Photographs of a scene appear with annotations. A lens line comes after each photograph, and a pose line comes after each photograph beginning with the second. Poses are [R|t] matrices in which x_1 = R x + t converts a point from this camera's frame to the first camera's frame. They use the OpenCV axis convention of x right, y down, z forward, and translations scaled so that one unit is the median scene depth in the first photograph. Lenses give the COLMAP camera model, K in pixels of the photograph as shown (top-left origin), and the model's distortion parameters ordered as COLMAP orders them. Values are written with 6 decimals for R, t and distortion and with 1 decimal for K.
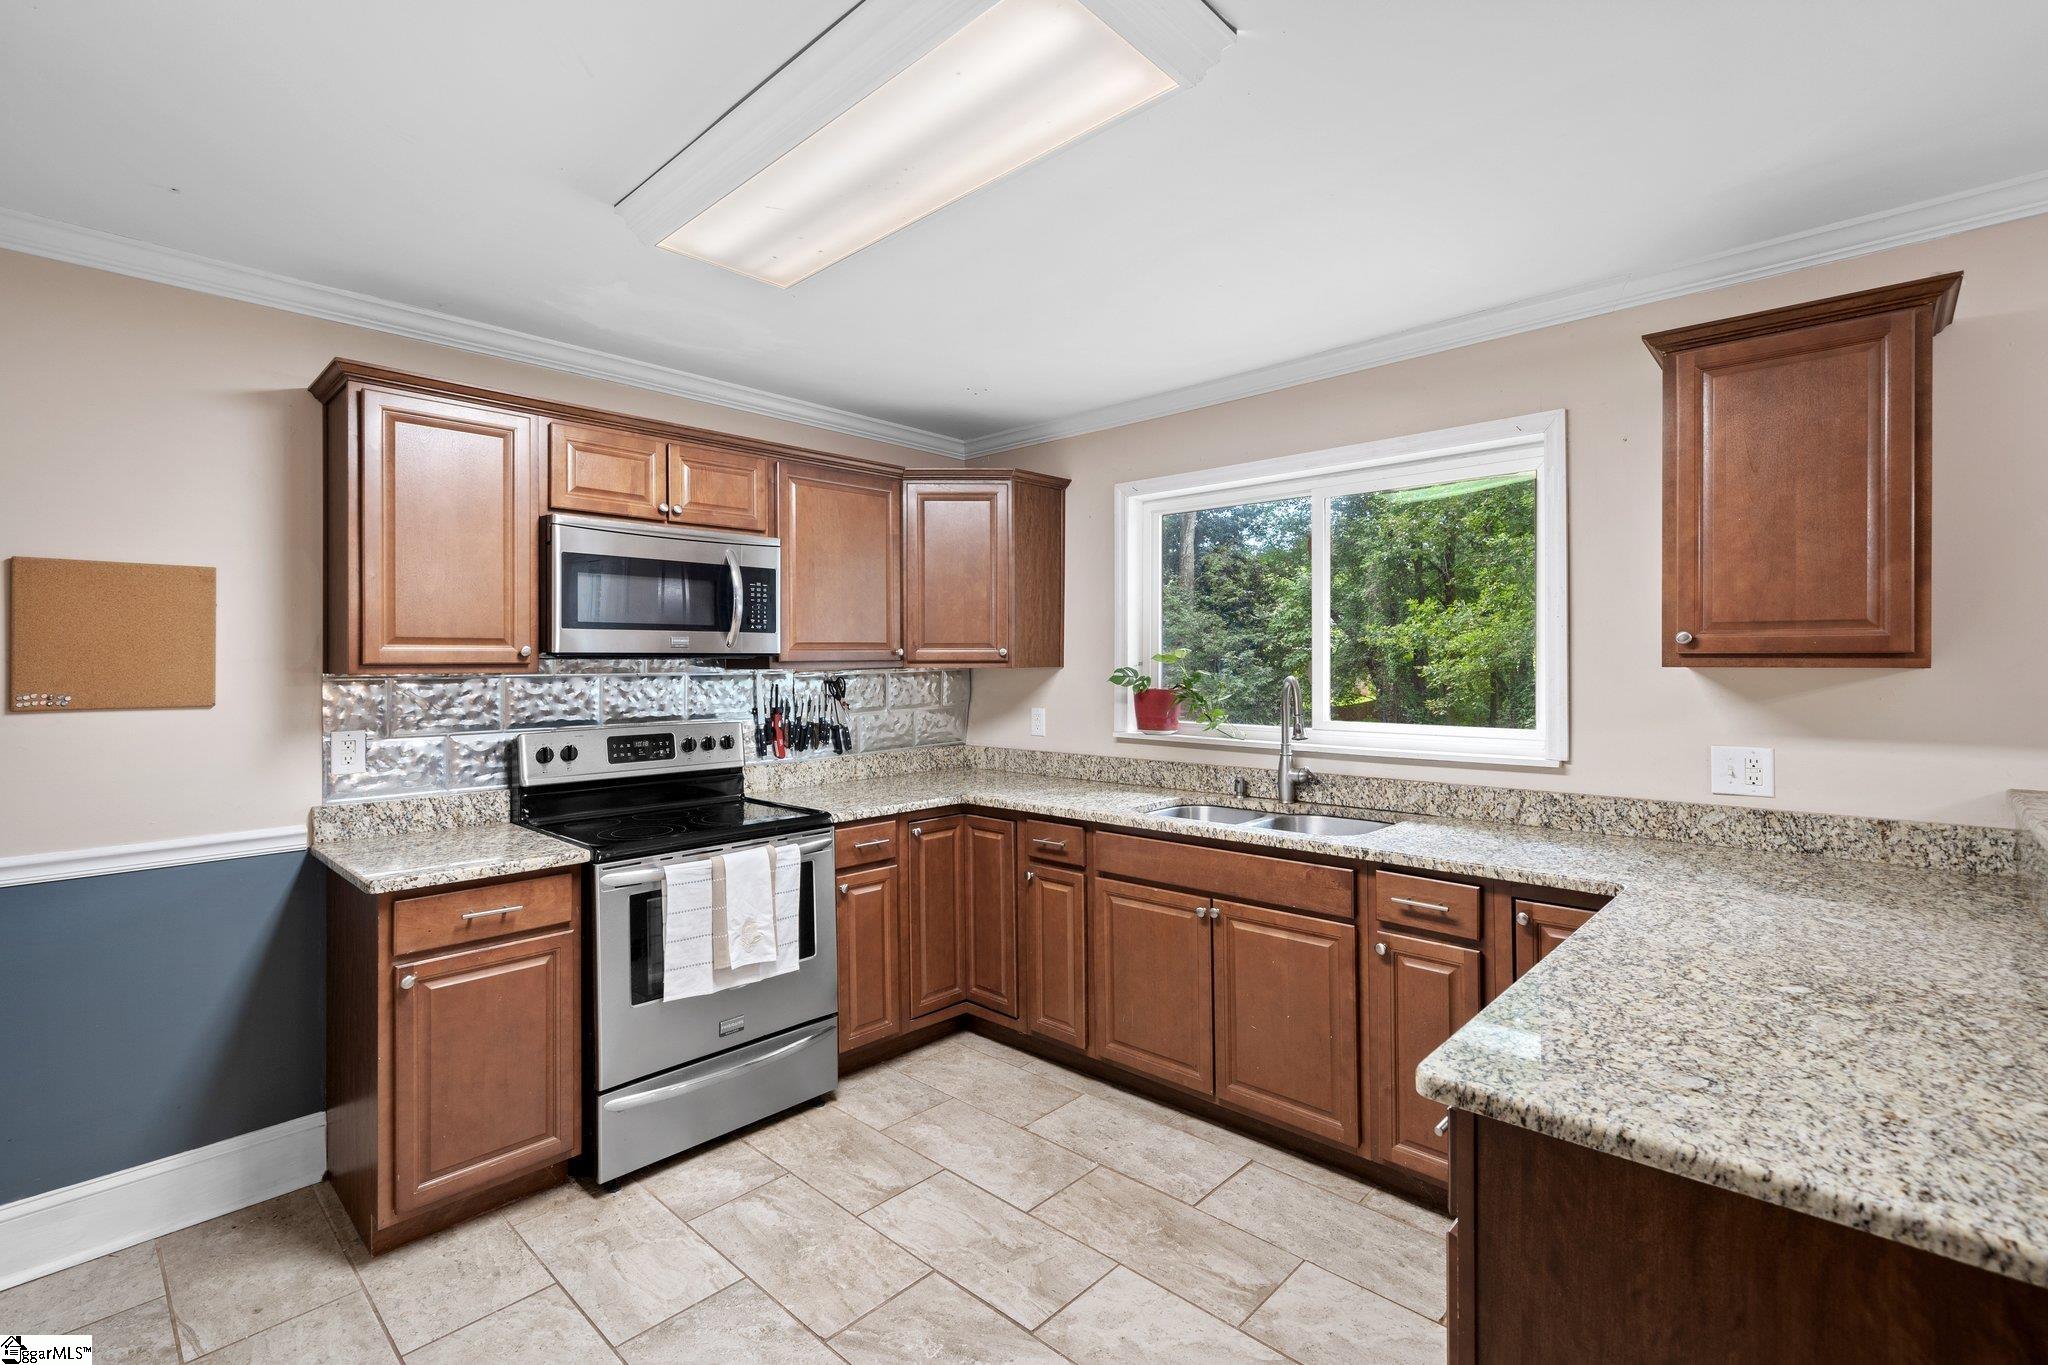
lens RADIAL K [[916.3, 0, 1014.0], [0, 916.3, 664.4], [0, 0, 1]] dist [0.000357, 0.000613]
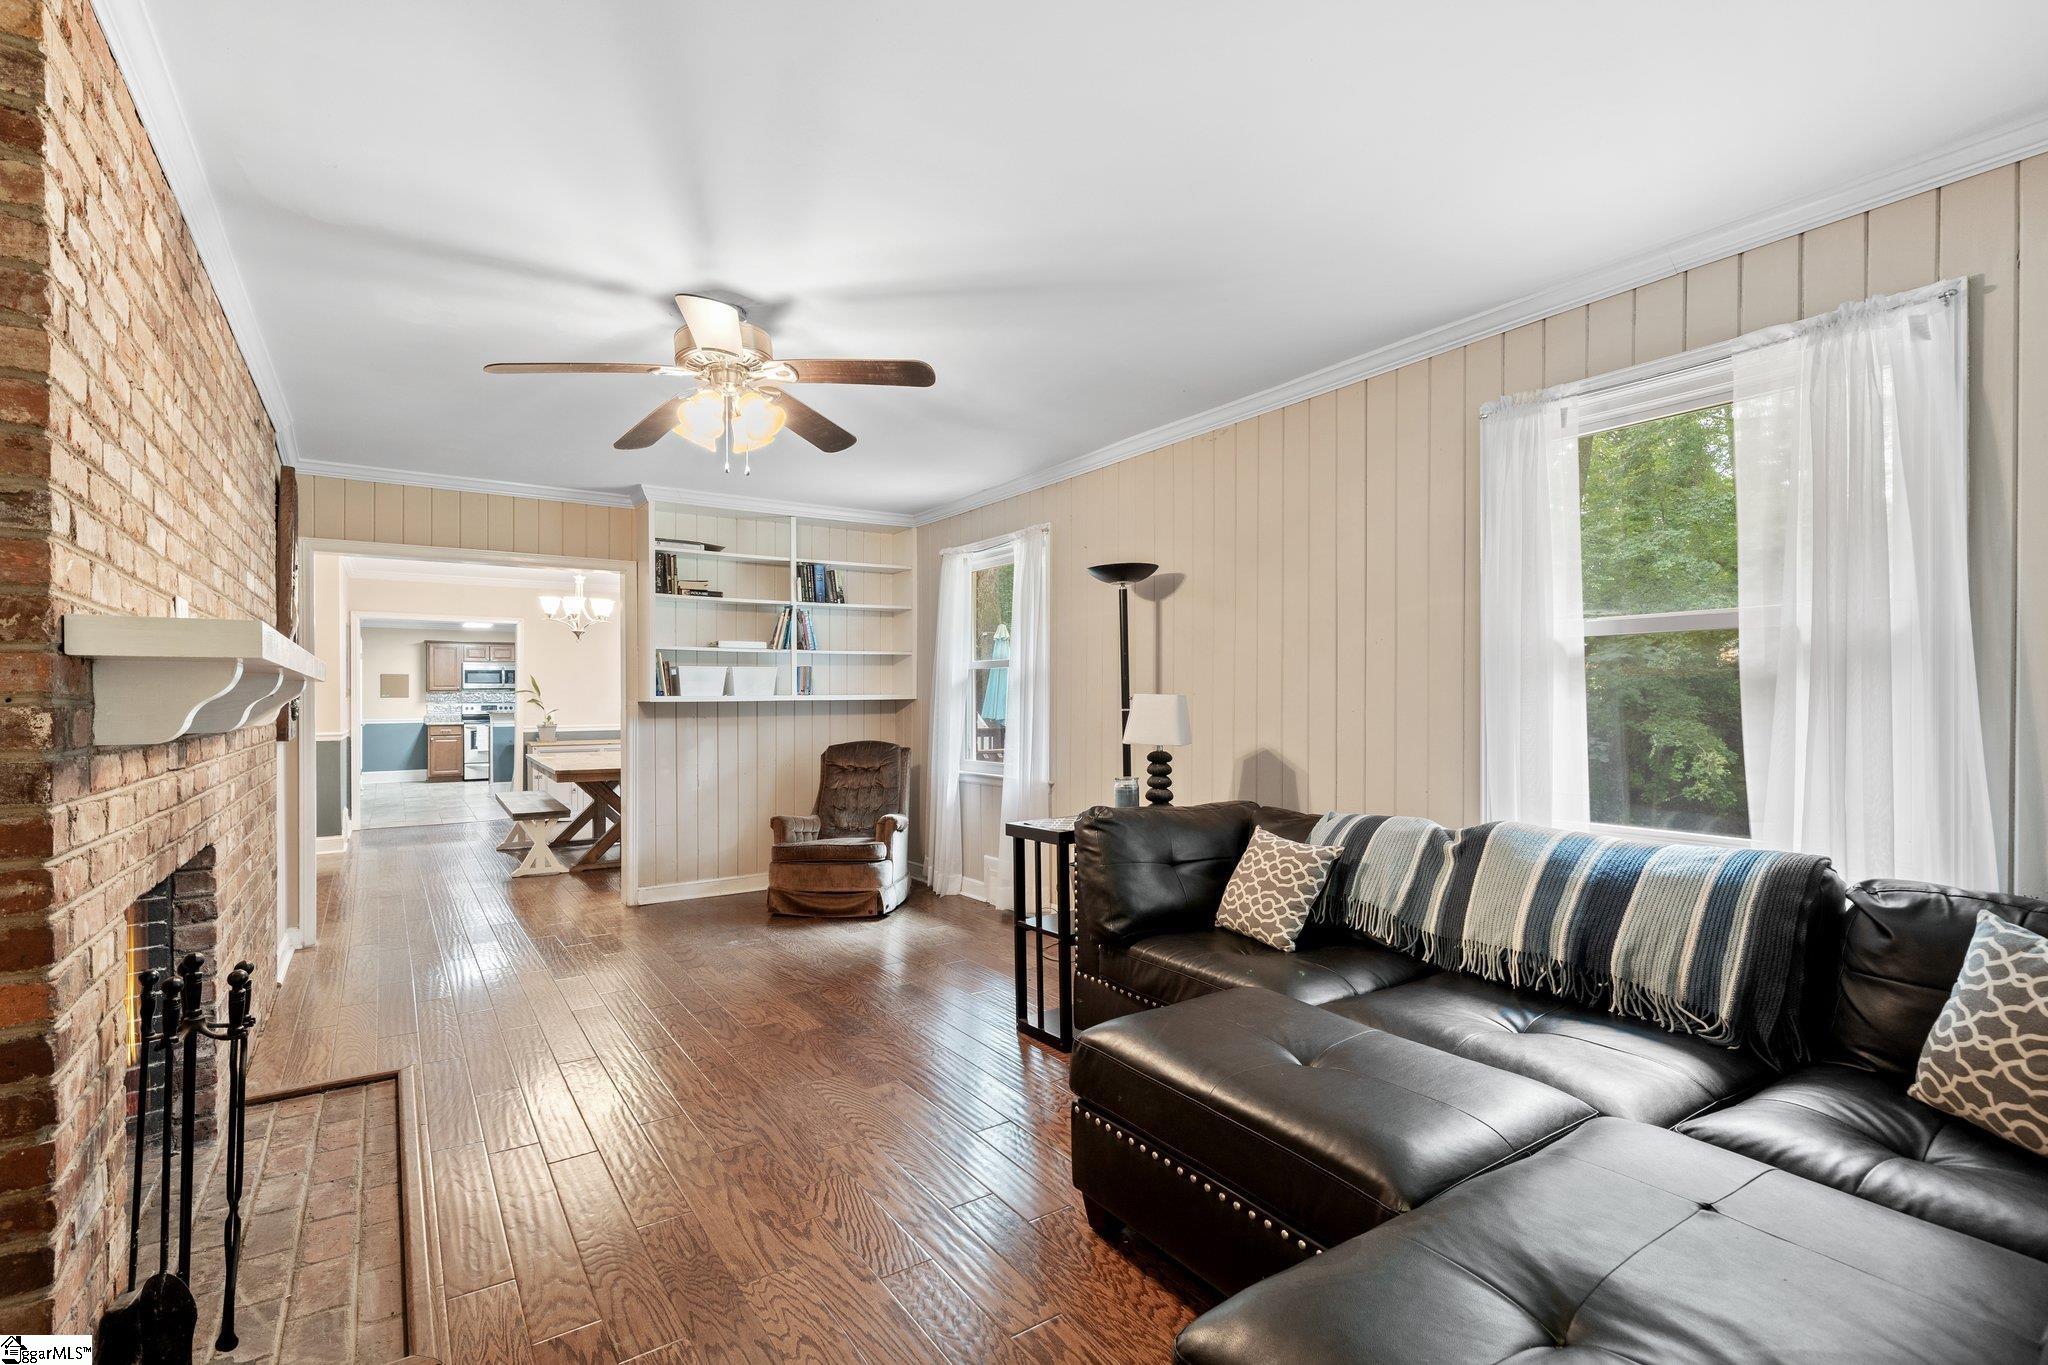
lens RADIAL K [[915.3, 0, 1028.8], [0, 915.3, 718.3], [0, 0, 1]] dist [-0.042921, 0.000060]
pose [[0.981477, 0.010213, -0.191309, 3.684411], [-0.007889, 0.999886, 0.012905, 0.067877], [0.191419, -0.011157, 0.981445, -3.476642]]
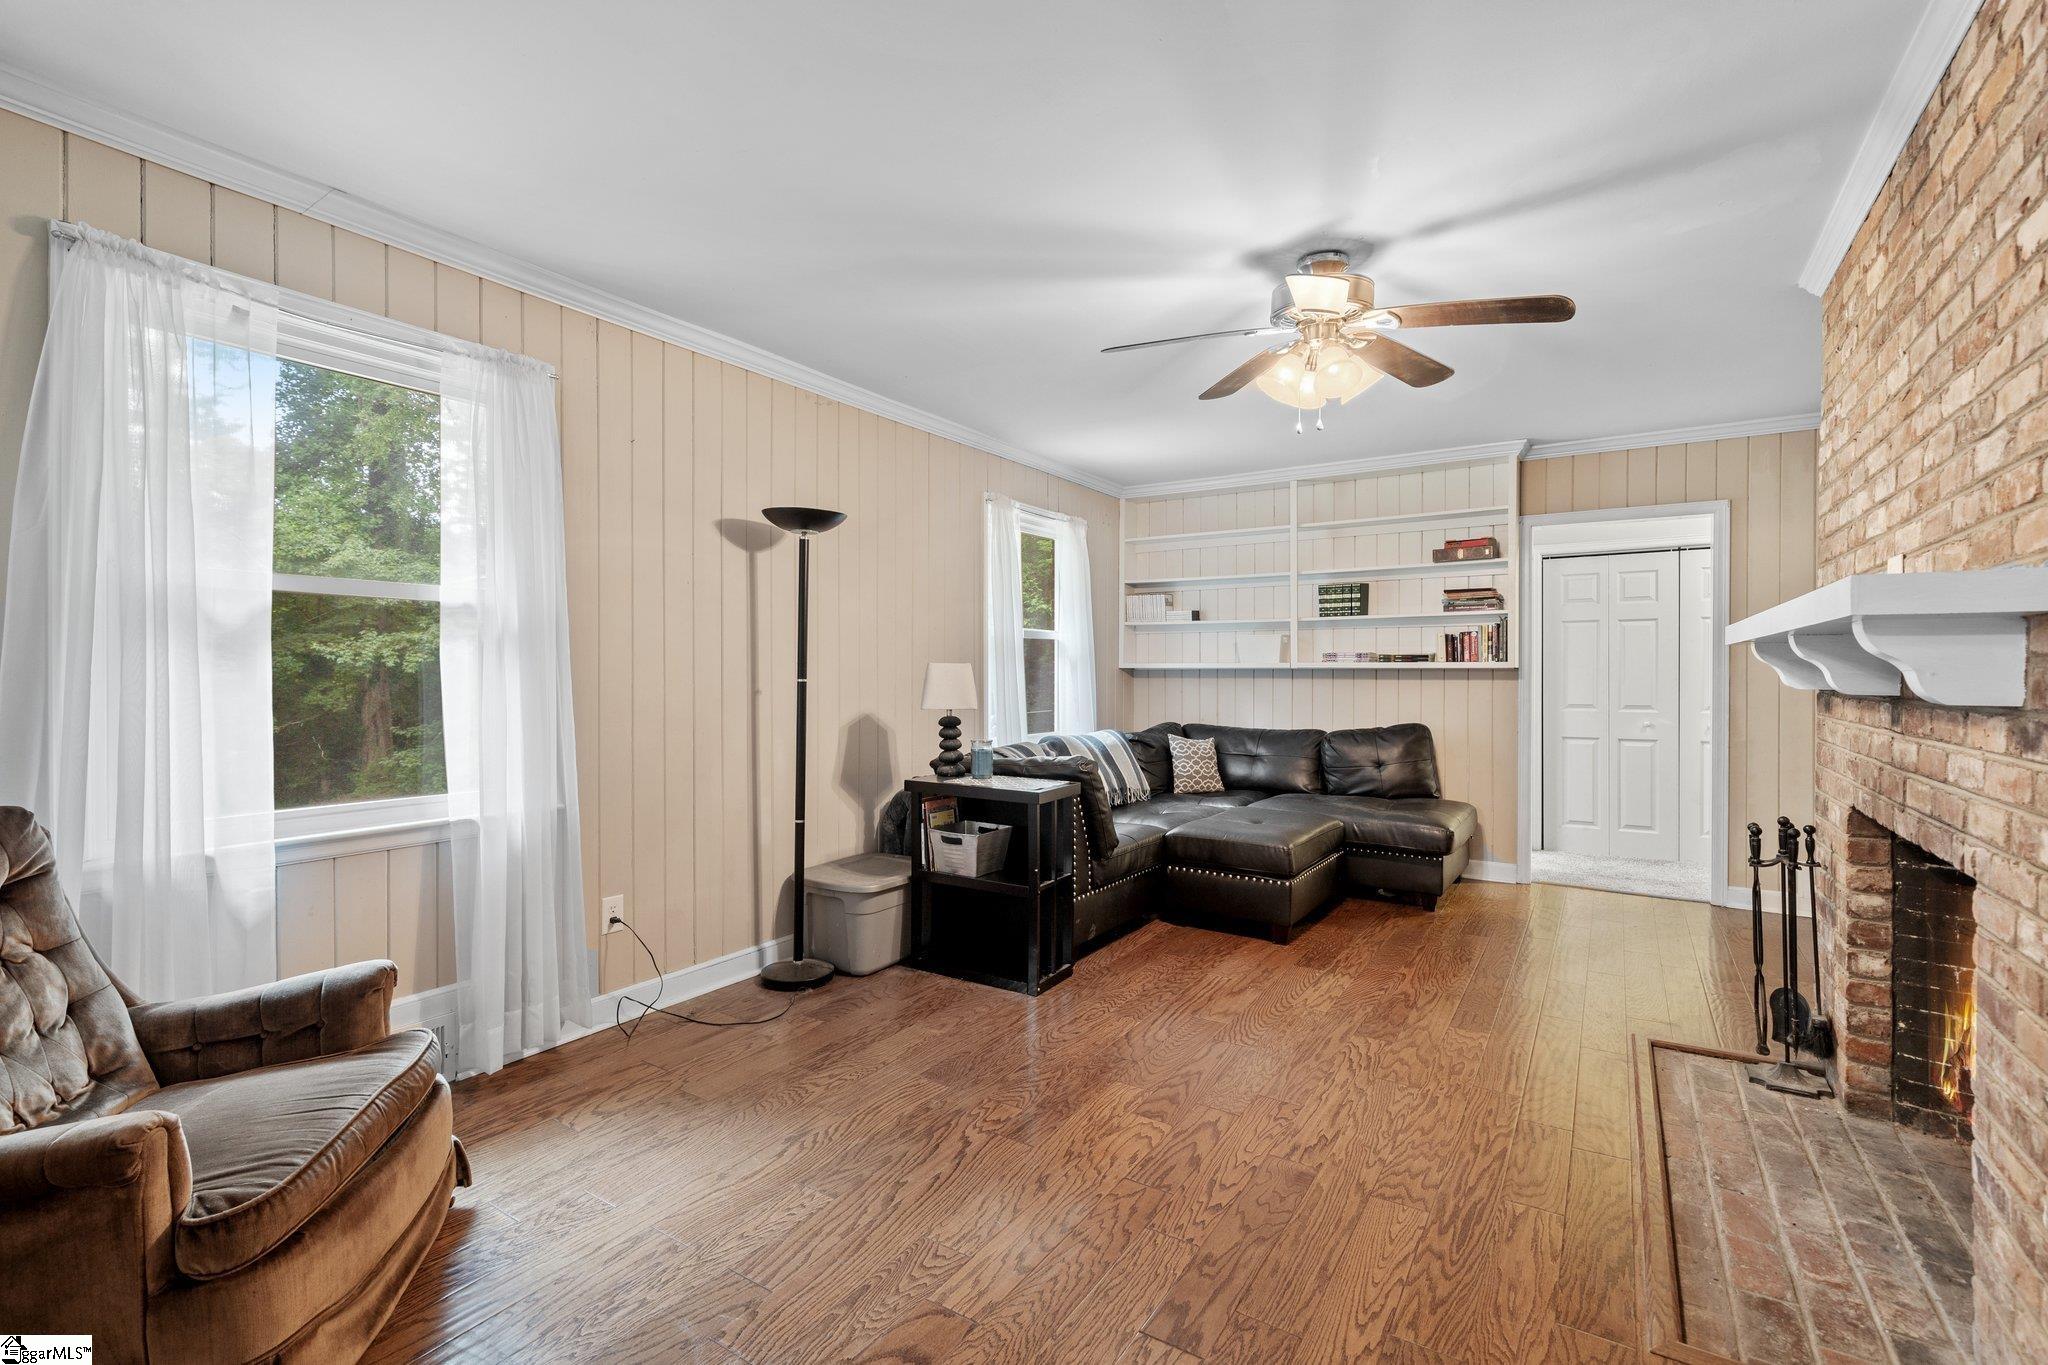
lens RADIAL K [[917.5, 0, 1018.3], [0, 917.5, 681.1], [0, 0, 1]] dist [0.001634, 0.000308]
pose [[-0.189647, -0.004943, 0.981840, 2.235416], [0.000203, 0.999987, 0.005074, 0.066327], [-0.981852, 0.001161, -0.189644, -2.039999]]
